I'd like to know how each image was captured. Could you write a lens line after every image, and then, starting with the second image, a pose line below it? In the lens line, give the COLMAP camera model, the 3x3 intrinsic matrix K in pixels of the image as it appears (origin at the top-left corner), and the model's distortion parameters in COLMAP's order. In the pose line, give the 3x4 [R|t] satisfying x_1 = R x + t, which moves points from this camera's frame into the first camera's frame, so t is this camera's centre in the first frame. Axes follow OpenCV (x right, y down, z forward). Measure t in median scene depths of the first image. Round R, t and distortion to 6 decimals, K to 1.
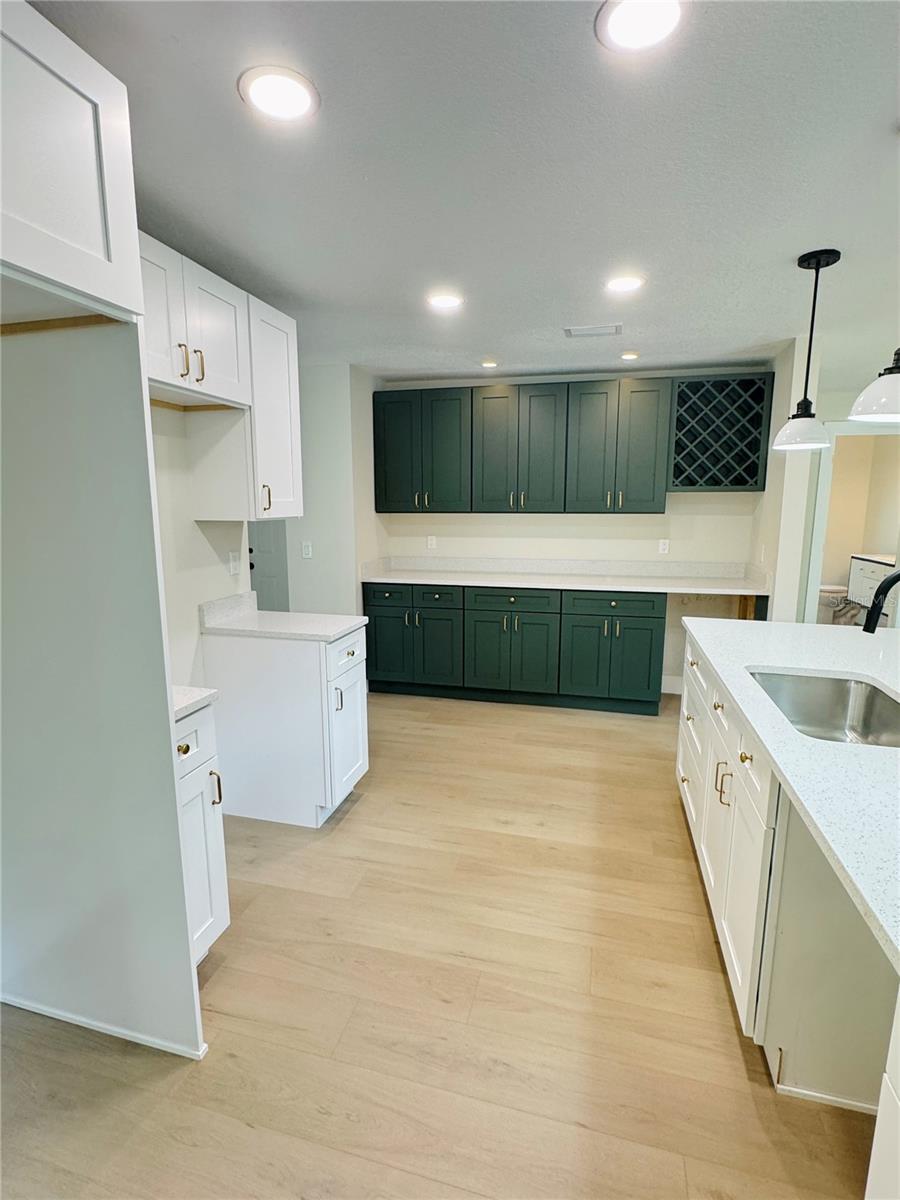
lens RADIAL K [[587.9, 0, 456.2], [0, 587.9, 597.3], [0, 0, 1]] dist [-0.000252, 0.000316]
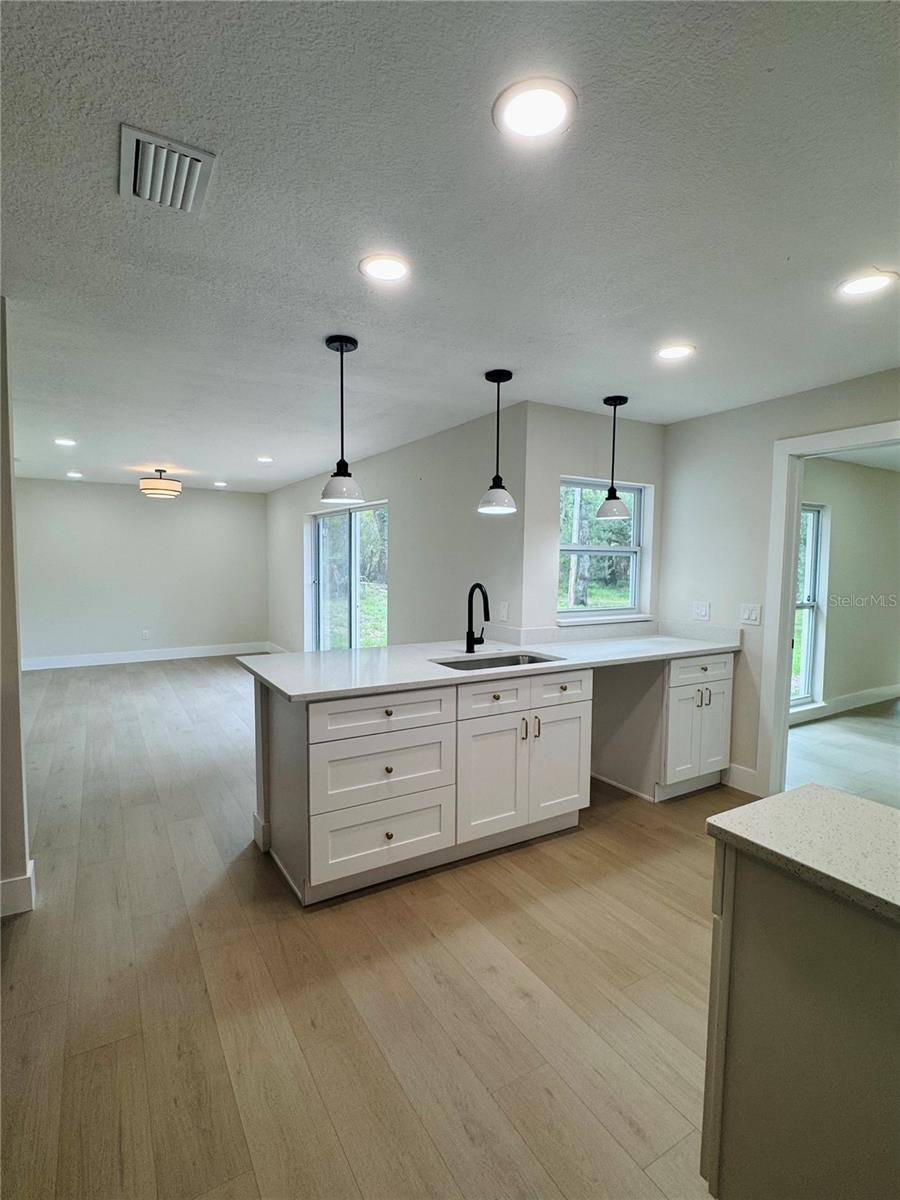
lens RADIAL K [[587.3, 0, 448.1], [0, 587.3, 601.1], [0, 0, 1]] dist [0.002797, 0.000478]
pose [[-0.706580, -0.061627, 0.704945, -0.228737], [0.102998, 0.976635, 0.188615, -0.161414], [-0.700098, 0.205879, -0.683723, 1.034875]]
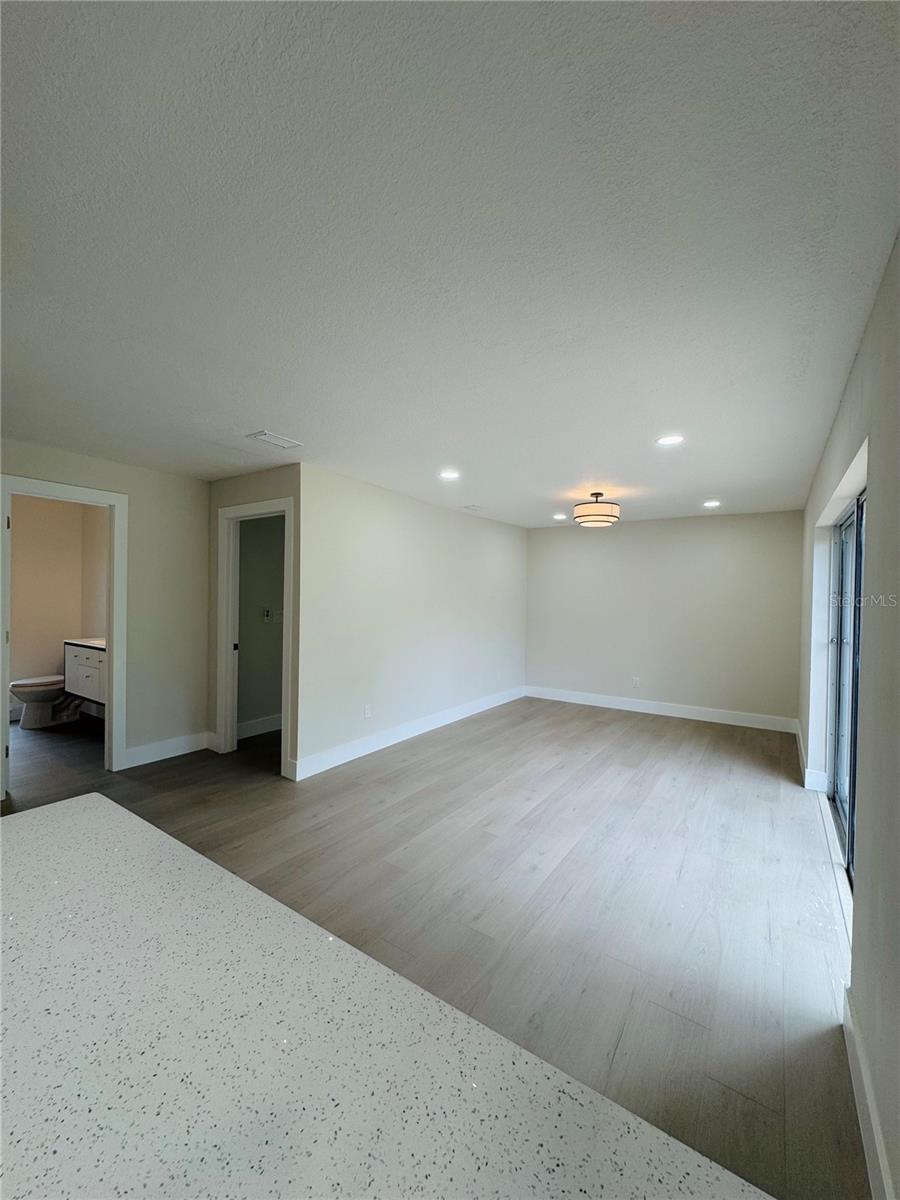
lens RADIAL K [[478.2, 0, 450.7], [0, 478.2, 598.9], [0, 0, 1]] dist [-0.006244, 0.000640]
pose [[0.344324, -0.004580, 0.938840, 0.345879], [0.136023, 0.989680, -0.045059, -0.038914], [-0.928945, 0.143219, 0.341394, 0.357714]]
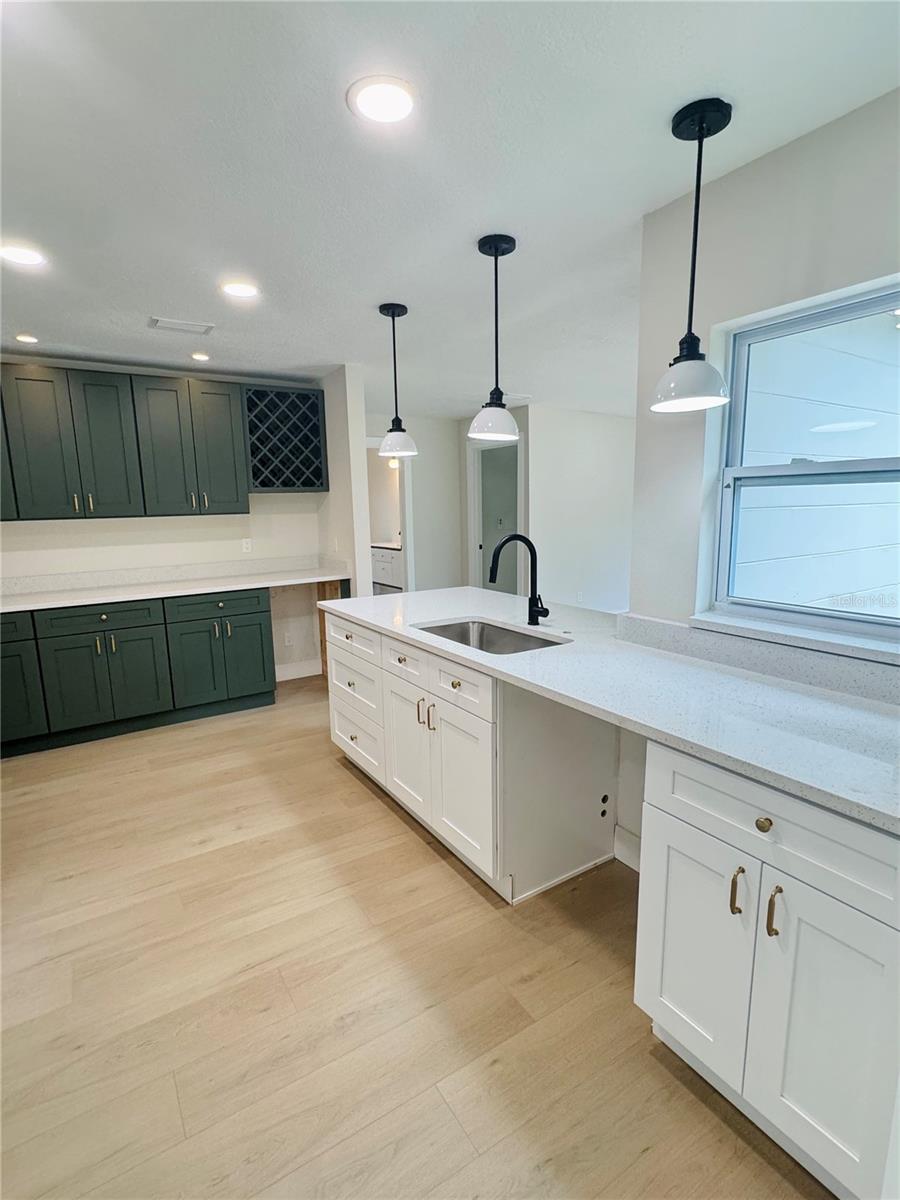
lens RADIAL K [[587.3, 0, 448.1], [0, 587.3, 601.1], [0, 0, 1]] dist [0.002797, 0.000478]
pose [[0.682457, -0.138107, 0.717760, -0.191479], [0.140234, 0.988484, 0.056861, 0.002664], [-0.717347, 0.061849, 0.693965, 0.029940]]
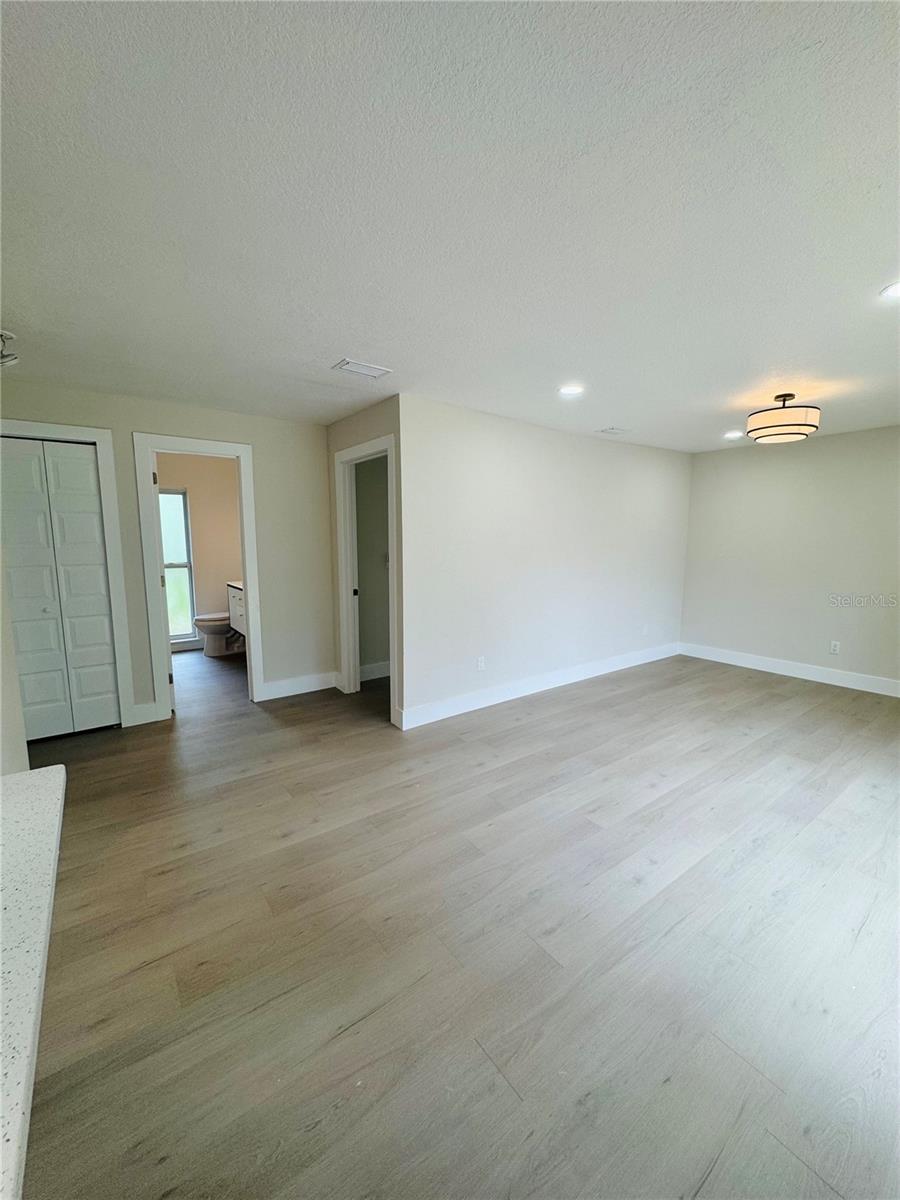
lens RADIAL K [[478.2, 0, 450.7], [0, 478.2, 598.9], [0, 0, 1]] dist [-0.006244, 0.000640]
pose [[0.634886, -0.105099, 0.765424, 0.496523], [0.125398, 0.991586, 0.032141, -0.039187], [-0.762362, 0.075577, 0.642723, 0.323517]]
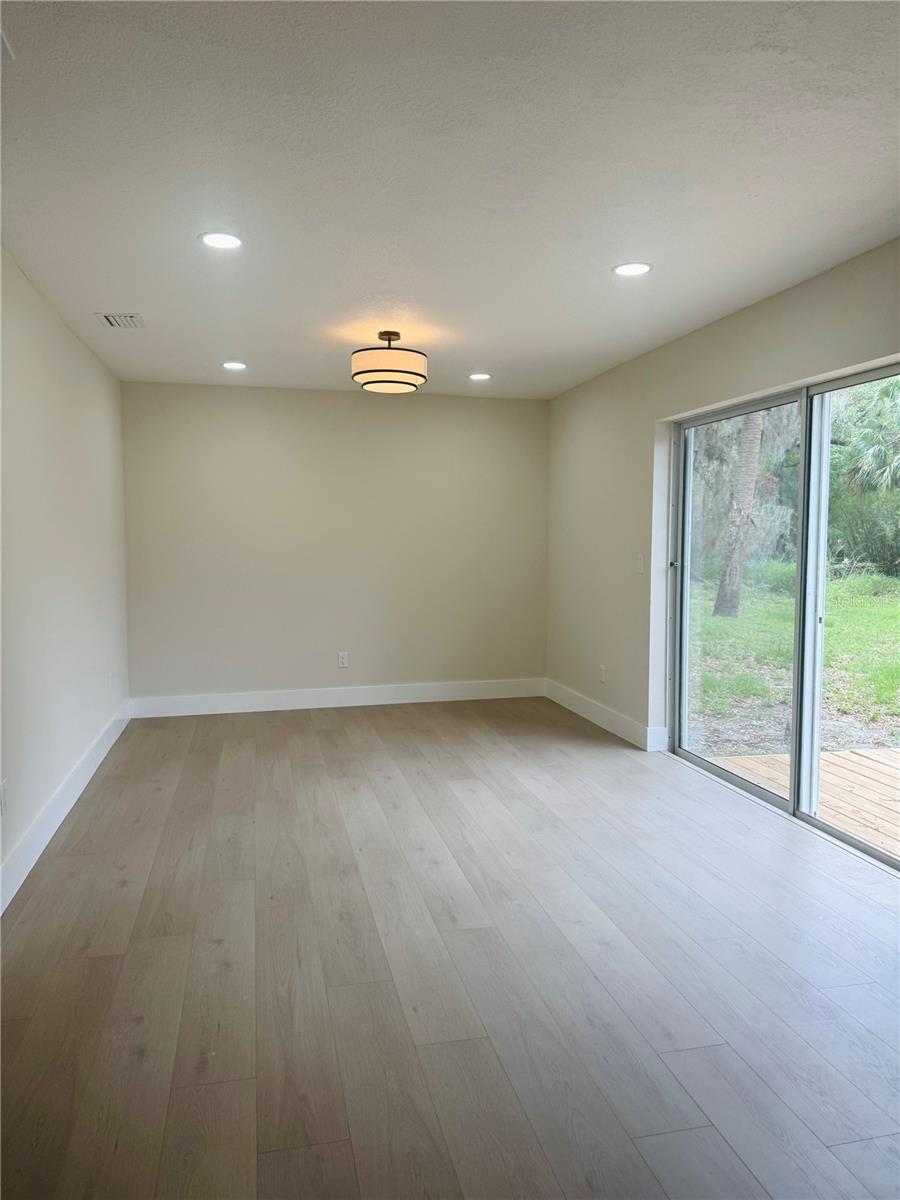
lens RADIAL K [[839.2, 0, 443.8], [0, 839.2, 595.1], [0, 0, 1]] dist [0.119698, -0.228099]
pose [[-0.452239, -0.063008, 0.889669, 0.443313], [0.143570, 0.979350, 0.142340, -0.094402], [-0.880266, 0.192101, -0.433854, 0.903975]]
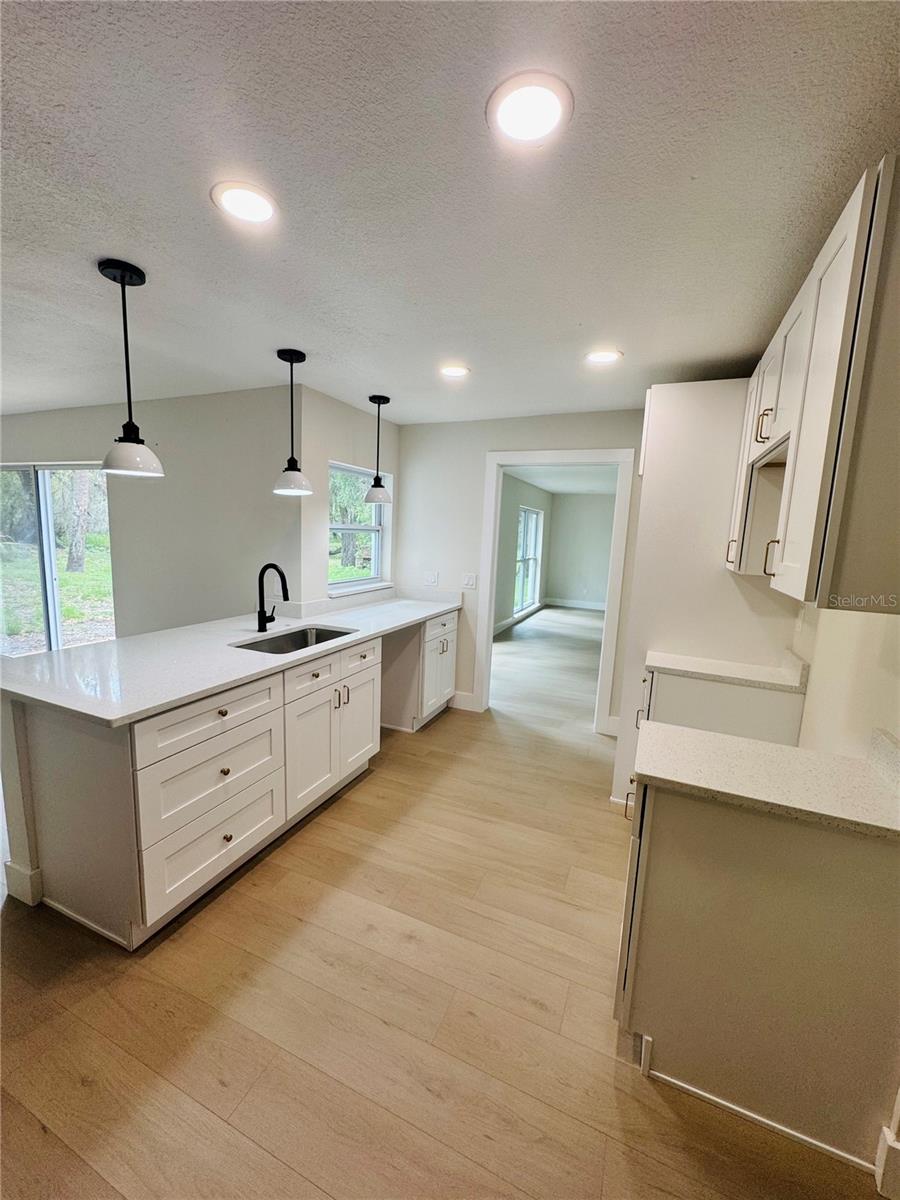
lens RADIAL K [[479.8, 0, 446.6], [0, 479.8, 600.4], [0, 0, 1]] dist [-0.000496, 0.000132]
pose [[-0.984785, -0.066608, 0.160507, -0.028664], [-0.014947, 0.952670, 0.303640, -0.187524], [-0.173135, 0.296621, -0.939170, 1.049942]]
